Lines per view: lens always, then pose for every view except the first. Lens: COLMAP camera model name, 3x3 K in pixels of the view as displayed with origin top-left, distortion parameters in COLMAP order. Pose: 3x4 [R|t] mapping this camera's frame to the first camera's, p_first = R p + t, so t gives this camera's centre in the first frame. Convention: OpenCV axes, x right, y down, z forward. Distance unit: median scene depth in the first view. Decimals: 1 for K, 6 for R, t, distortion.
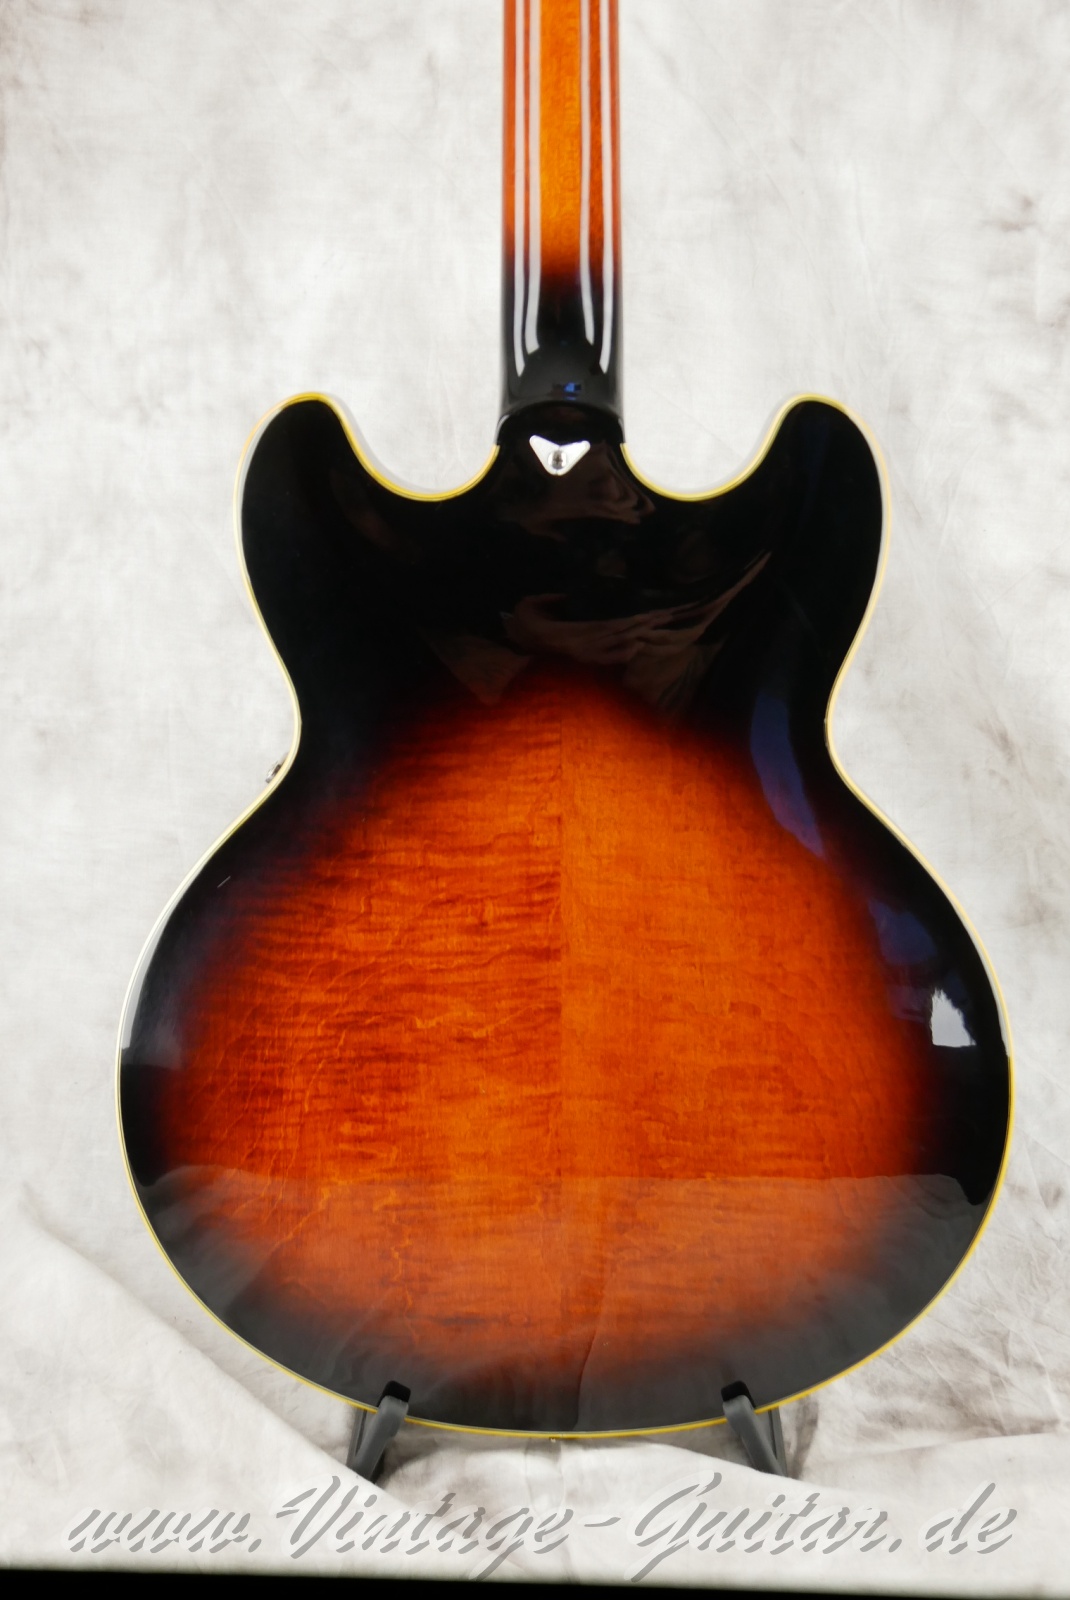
lens RADIAL K [[2309.2, 0, 541.7], [0, 2309.2, 822.9], [0, 0, 1]] dist [-0.036715, 0.086364]
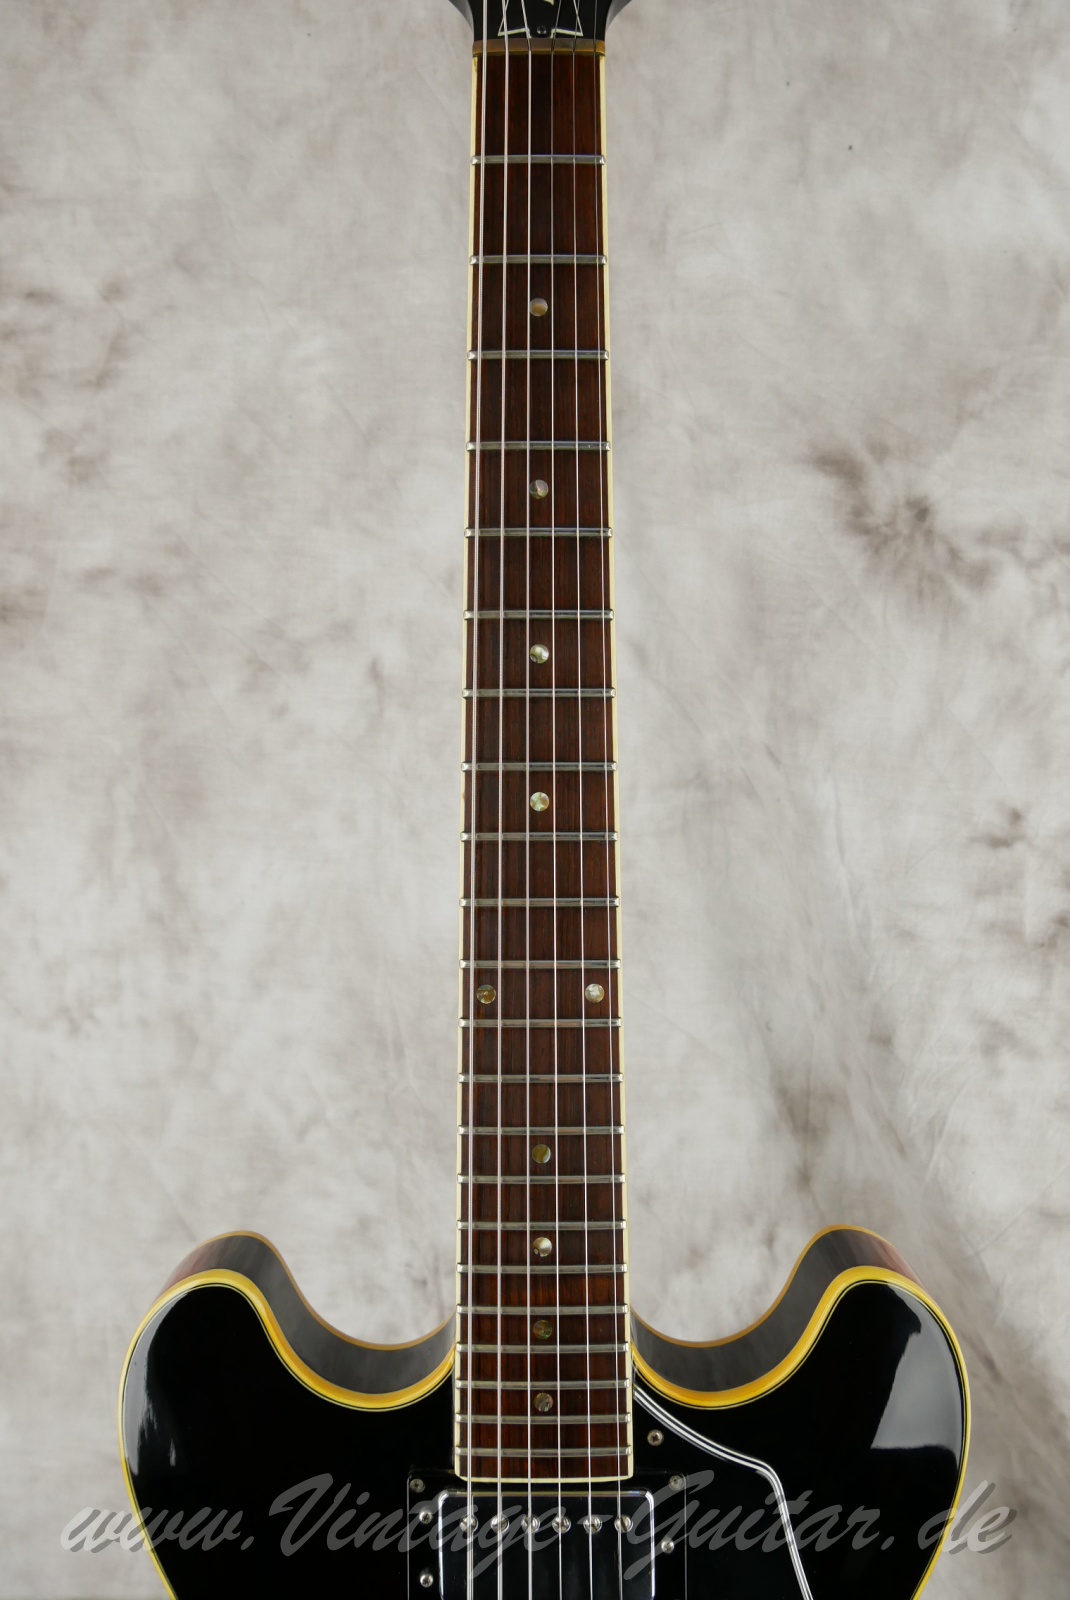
lens RADIAL K [[1293.5, 0, 524.4], [0, 1293.5, 791.4], [0, 0, 1]] dist [-0.044198, -0.001578]
pose [[0.999875, -0.005010, 0.015026, 0.004450], [0.005337, 0.999748, -0.021798, -0.269070], [-0.014913, 0.021876, 0.999649, 0.483525]]
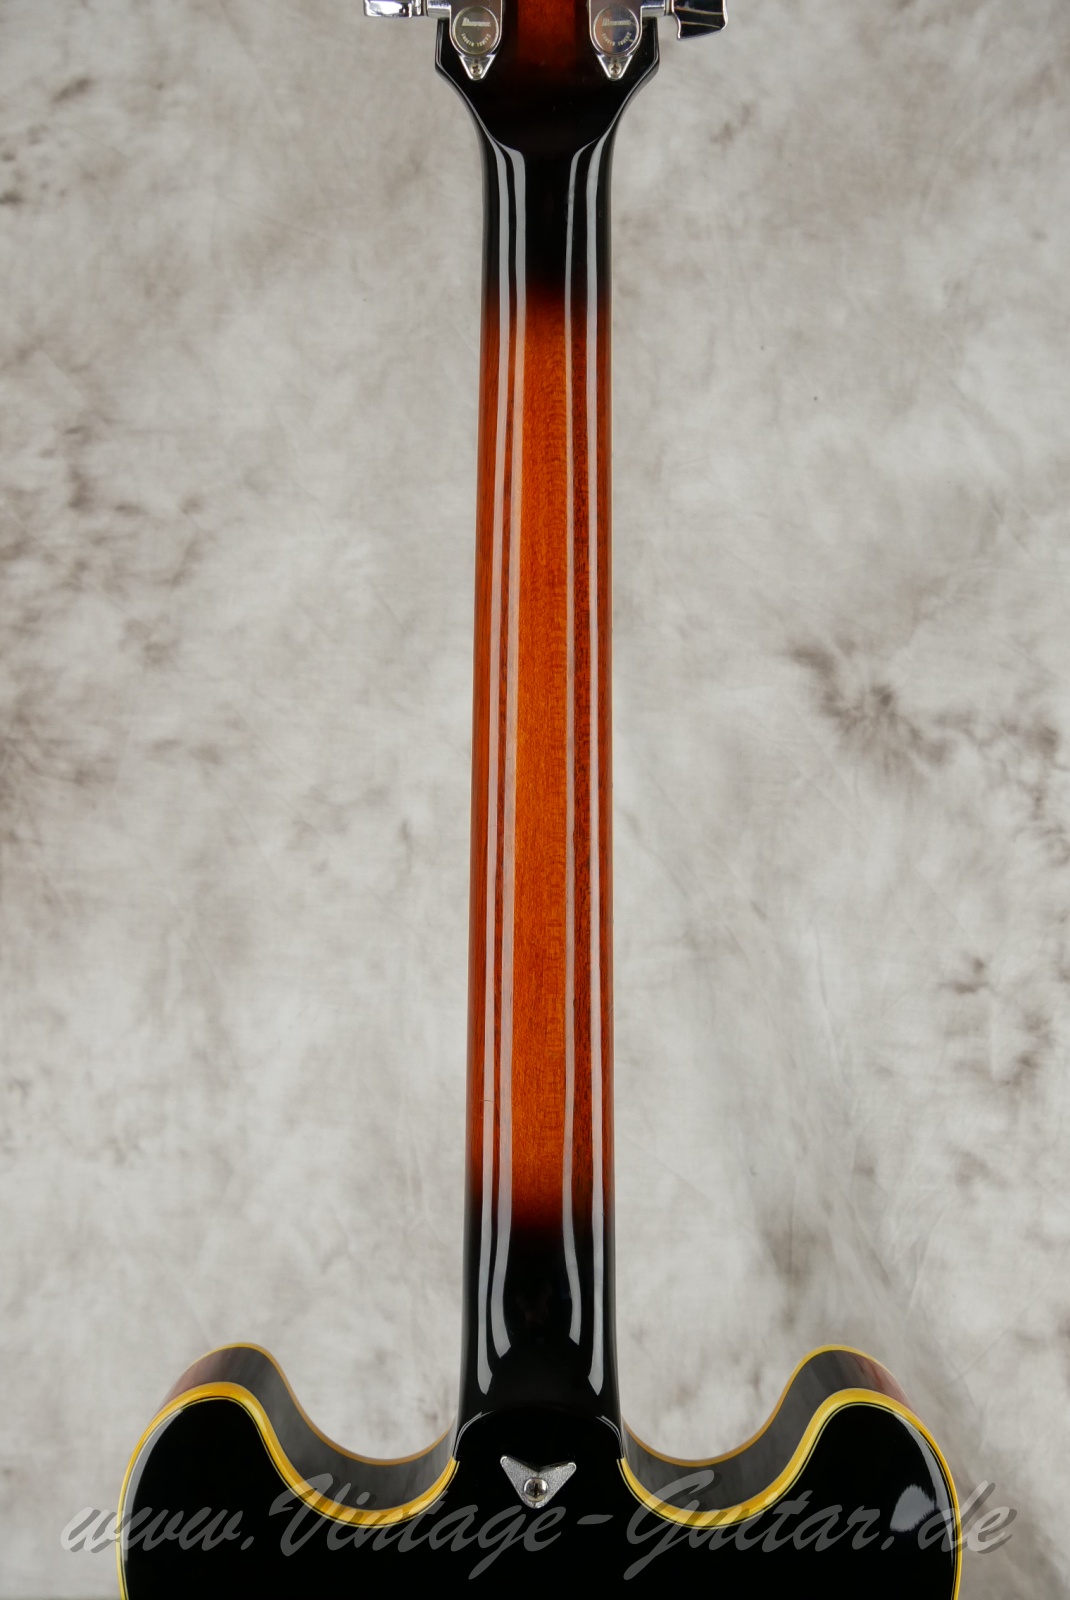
lens RADIAL K [[1322.7, 0, 540.5], [0, 1322.7, 792.3], [0, 0, 1]] dist [-0.059415, 0.014912]
pose [[0.999594, 0.006963, 0.027617, -0.003908], [-0.001720, 0.982644, -0.185493, -0.235565], [-0.028430, 0.185370, 0.982257, 0.409099]]
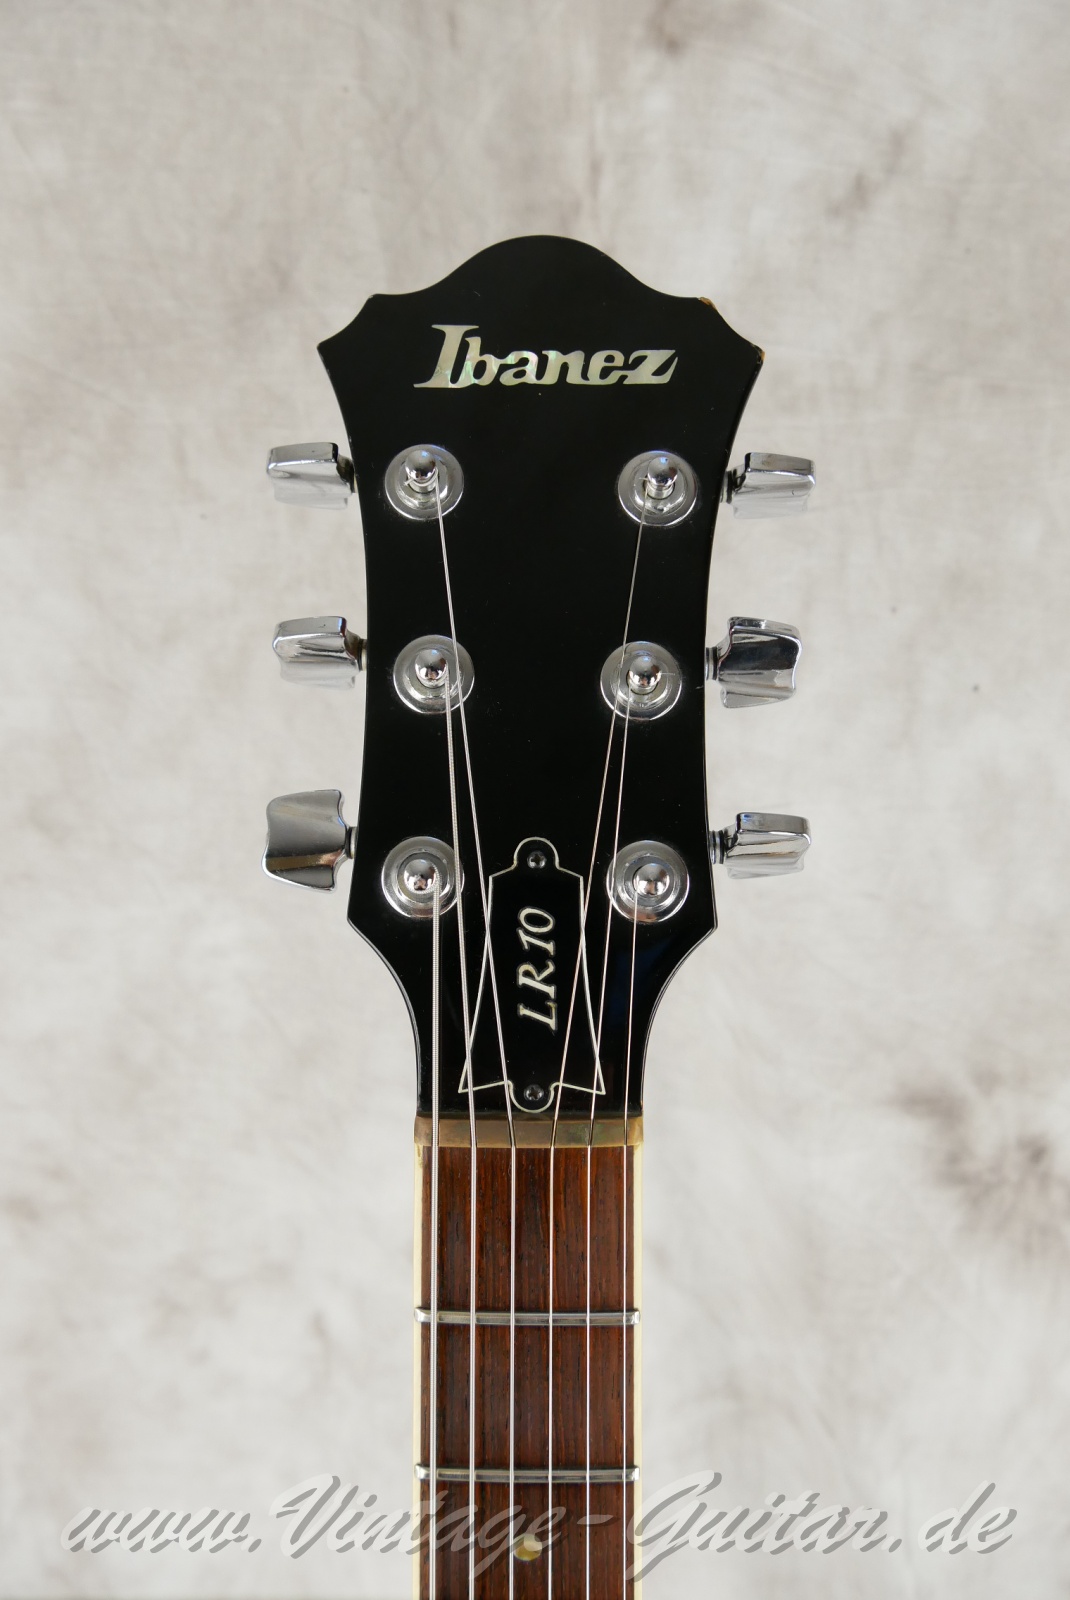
lens RADIAL K [[1293.5, 0, 524.4], [0, 1293.5, 791.4], [0, 0, 1]] dist [-0.044198, -0.001578]
pose [[0.999878, 0.002764, 0.015341, 0.010072], [-0.004146, 0.995863, 0.090776, -0.531811], [-0.015027, -0.090828, 0.995753, 0.617856]]
